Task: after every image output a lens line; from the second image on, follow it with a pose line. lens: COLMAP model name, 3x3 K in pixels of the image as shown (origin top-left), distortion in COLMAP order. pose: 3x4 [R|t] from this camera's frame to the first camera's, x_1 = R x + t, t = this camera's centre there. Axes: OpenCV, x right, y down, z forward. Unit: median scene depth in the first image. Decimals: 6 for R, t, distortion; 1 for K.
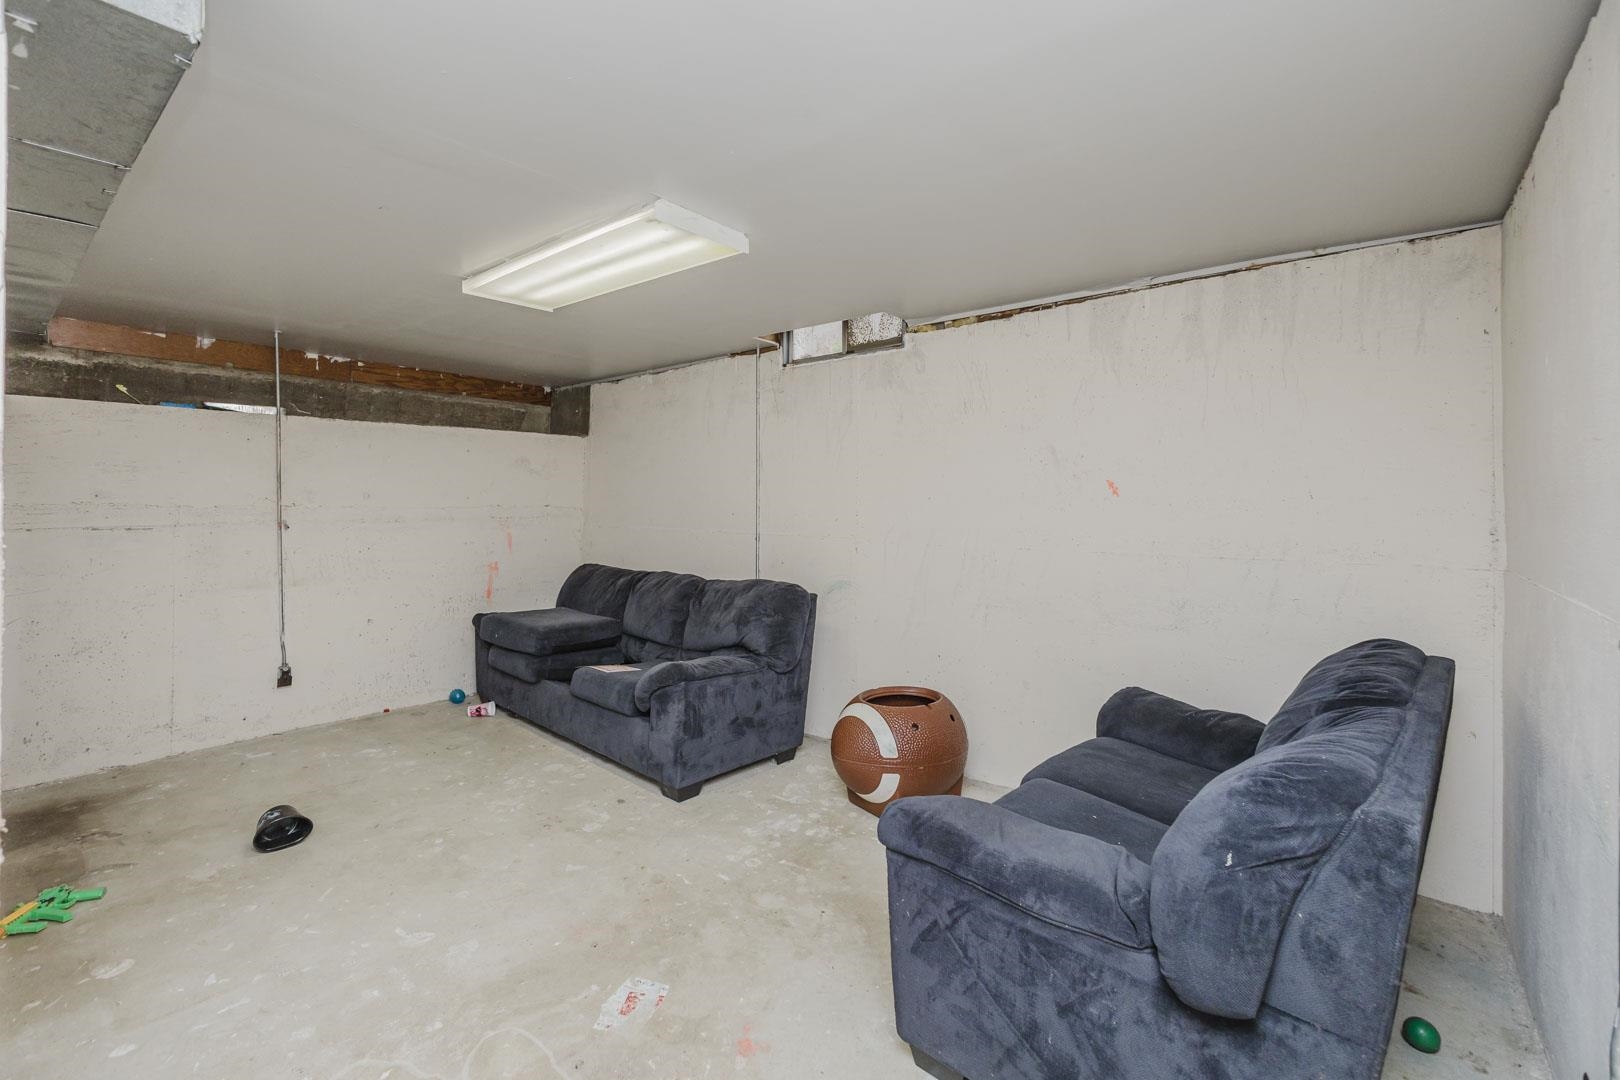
lens RADIAL K [[755.2, 0, 749.2], [0, 755.2, 504.8], [0, 0, 1]] dist [-0.002428, -0.000236]
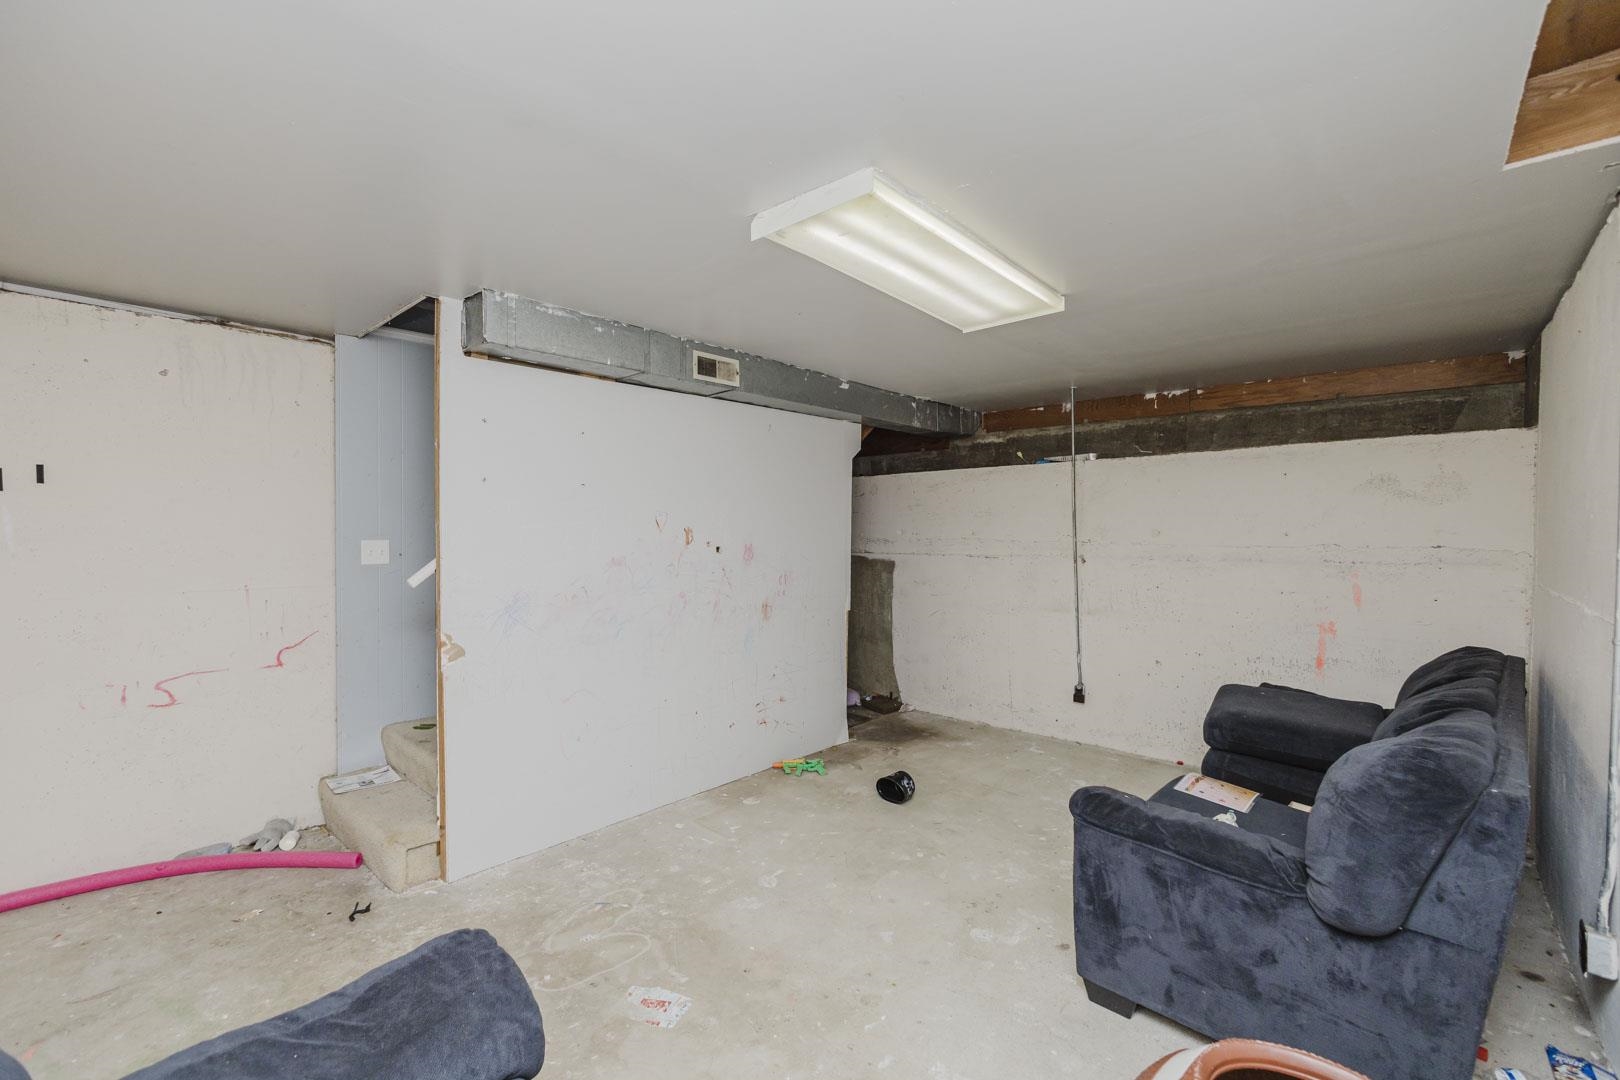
lens RADIAL K [[688.9, 0, 810.0], [0, 688.9, 540.0], [0, 0, 1]] dist [-0.007953, -0.000369]
pose [[-0.021135, 0.012838, -0.999694, 0.414595], [-0.003061, 0.999912, 0.012905, -0.013186], [0.999772, 0.003333, -0.021094, 0.624850]]
